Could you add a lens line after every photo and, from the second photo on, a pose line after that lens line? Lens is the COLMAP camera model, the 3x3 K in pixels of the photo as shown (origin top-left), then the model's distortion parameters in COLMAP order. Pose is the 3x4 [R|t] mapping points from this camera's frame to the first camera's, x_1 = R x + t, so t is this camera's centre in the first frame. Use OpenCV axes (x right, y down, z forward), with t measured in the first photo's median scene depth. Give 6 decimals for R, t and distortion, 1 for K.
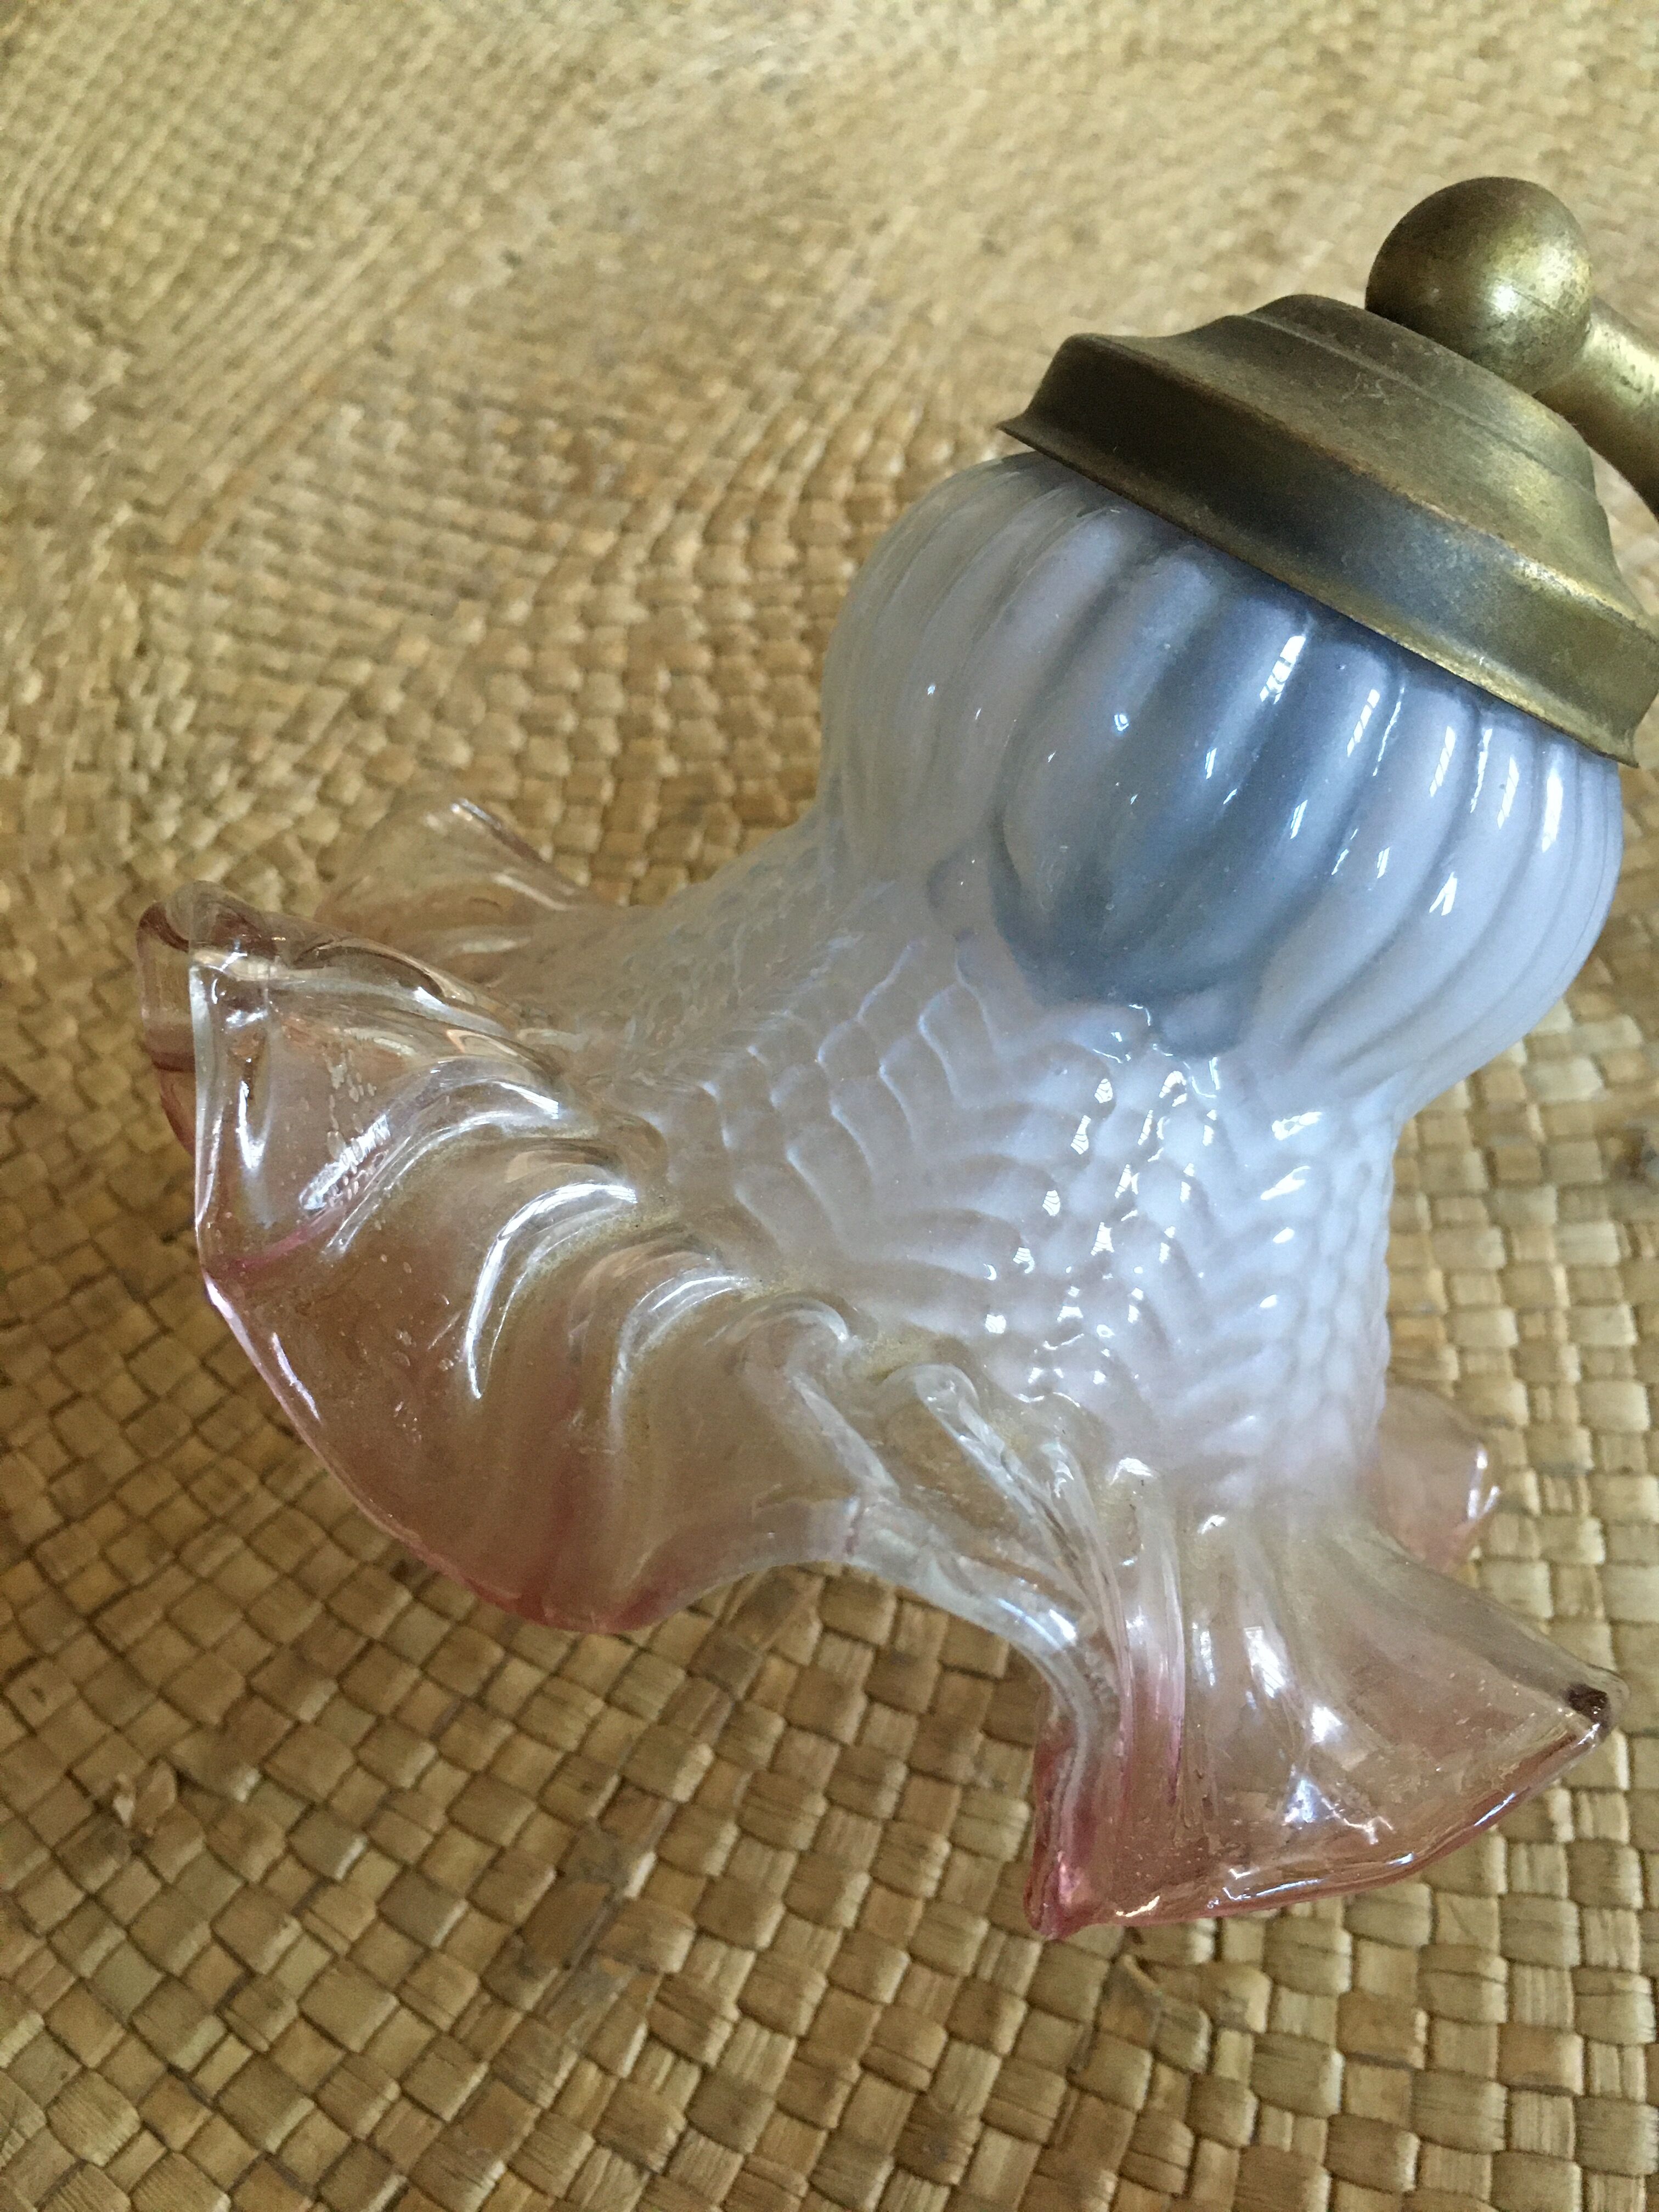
lens RADIAL K [[1927.3, 0, 829.5], [0, 1927.3, 1106.0], [0, 0, 1]] dist [0.067324, -0.126658]
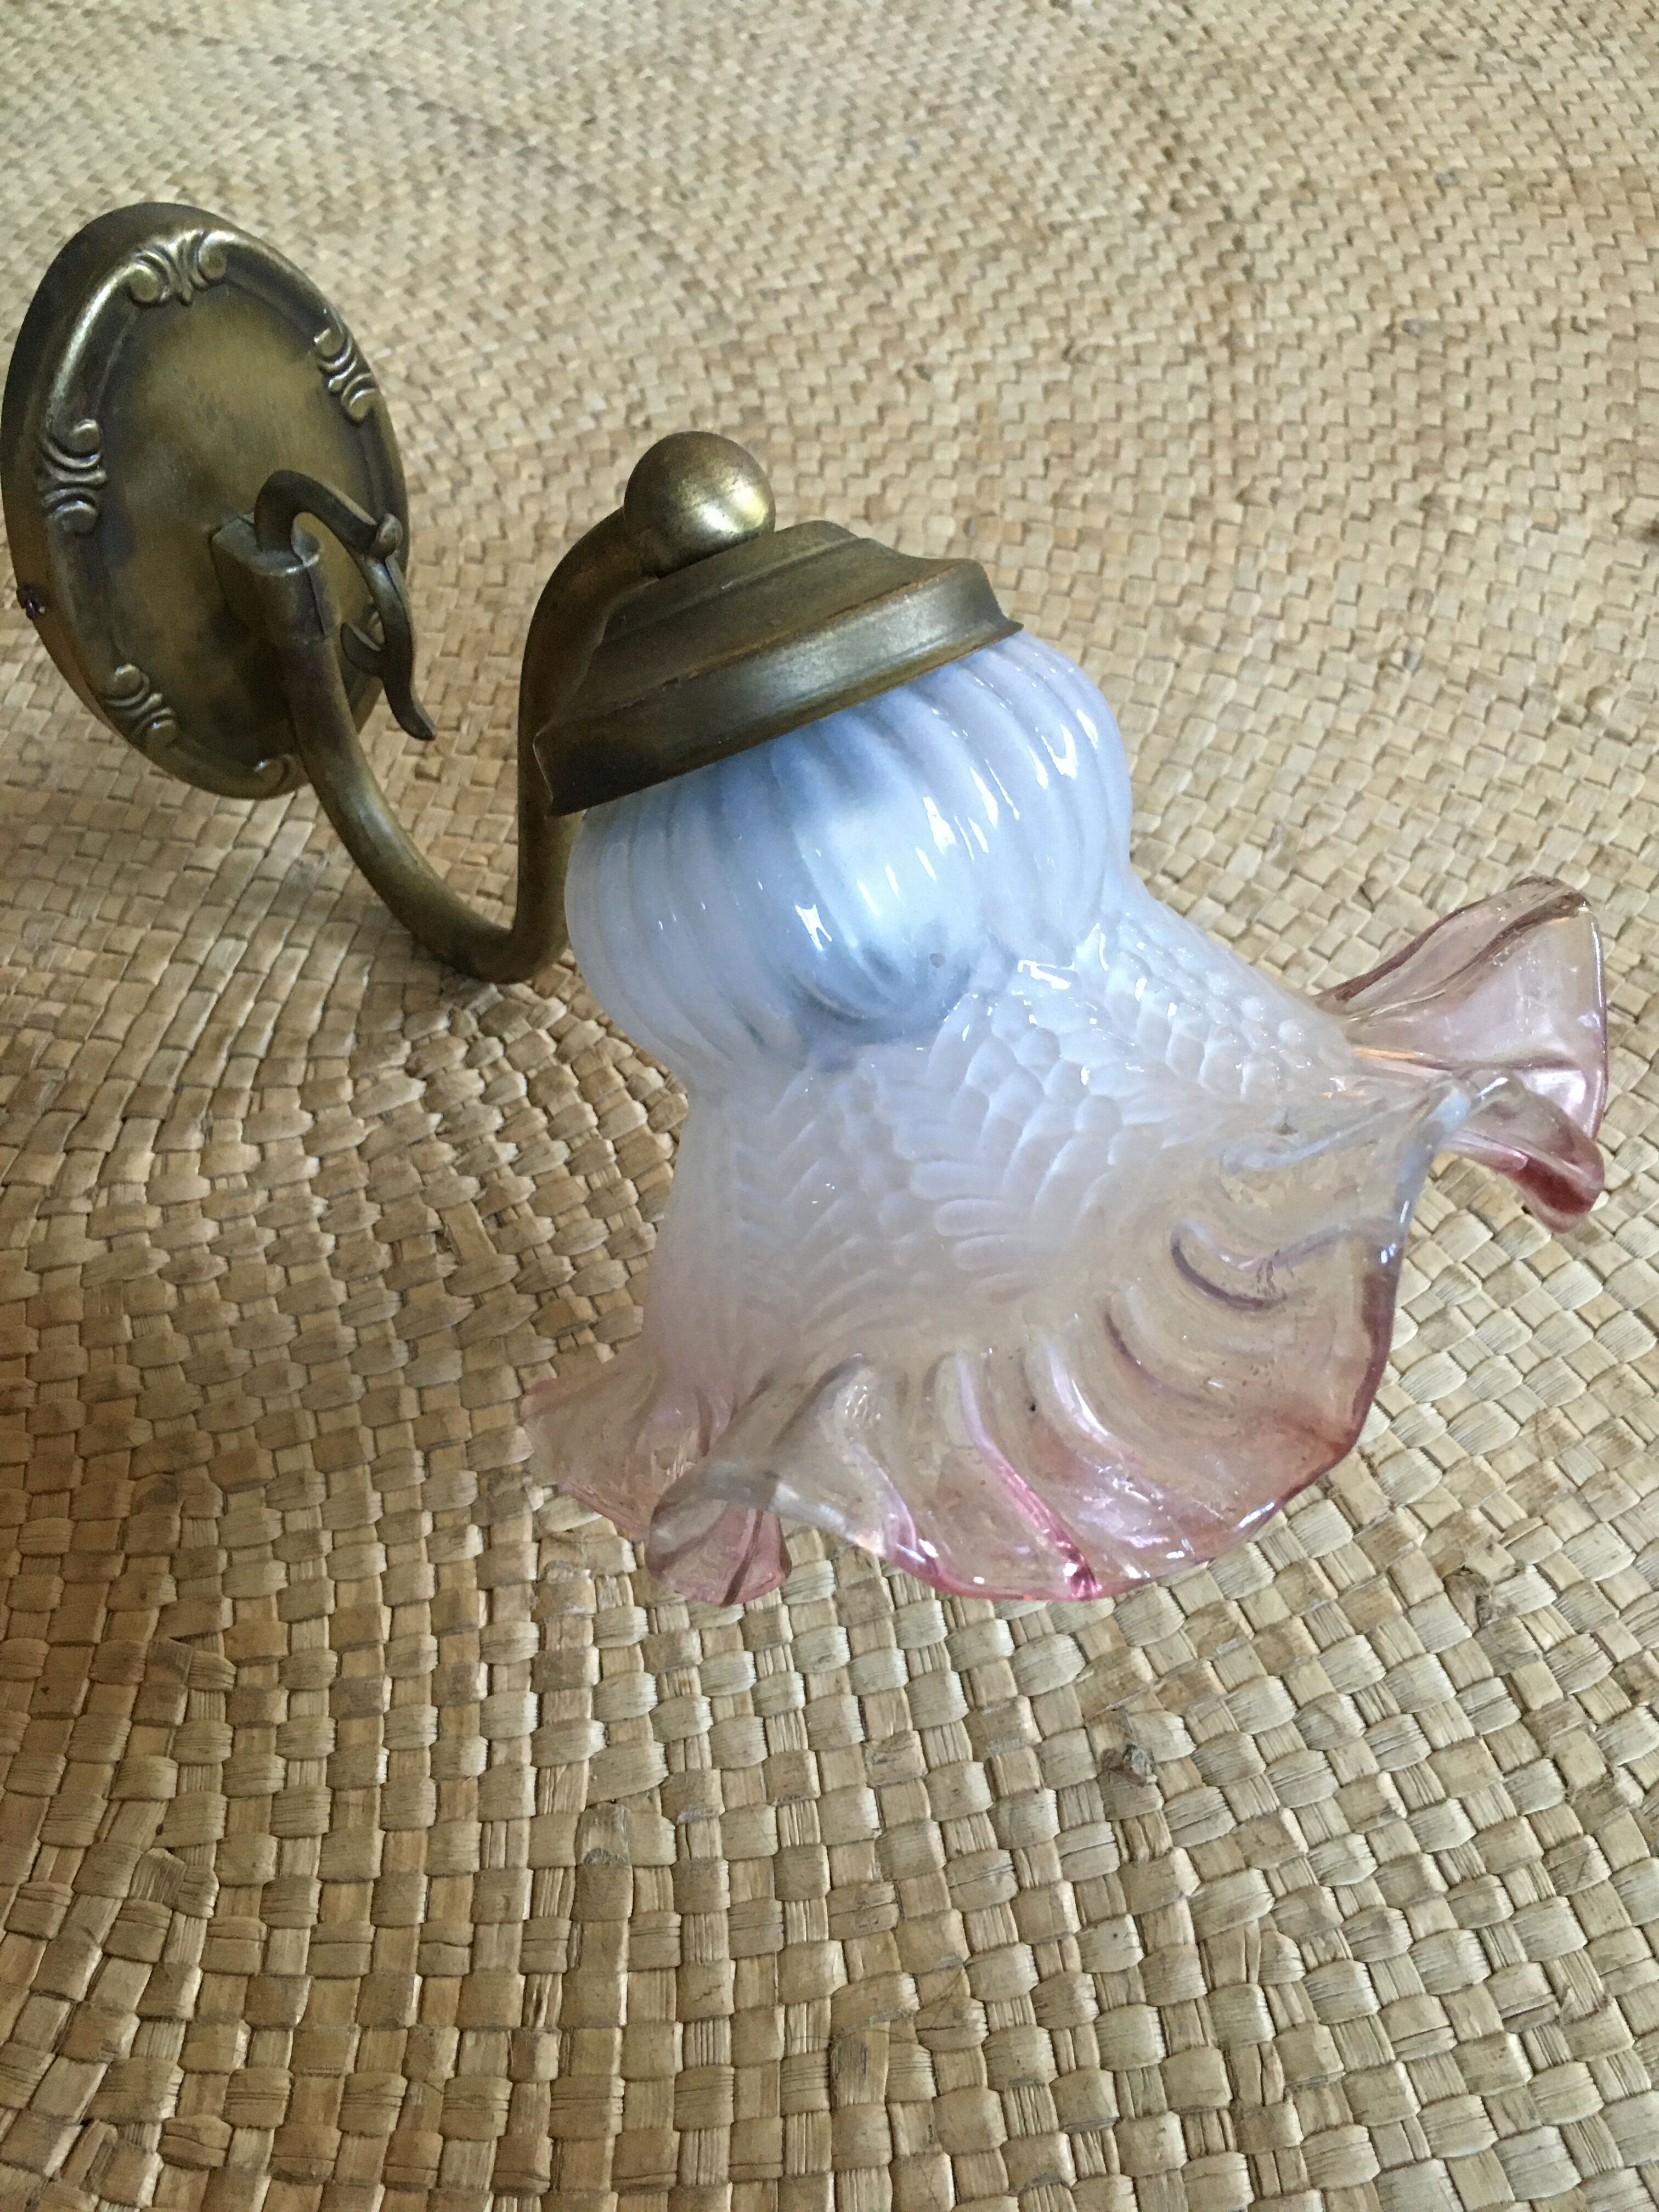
lens RADIAL K [[1900.2, 0, 833.2], [0, 1900.2, 1114.3], [0, 0, 1]] dist [0.077002, -0.124004]
pose [[0.971556, -0.152945, 0.180793, 0.130990], [0.162564, 0.985905, -0.039554, -0.299899], [-0.172195, 0.067819, 0.982725, -0.016471]]
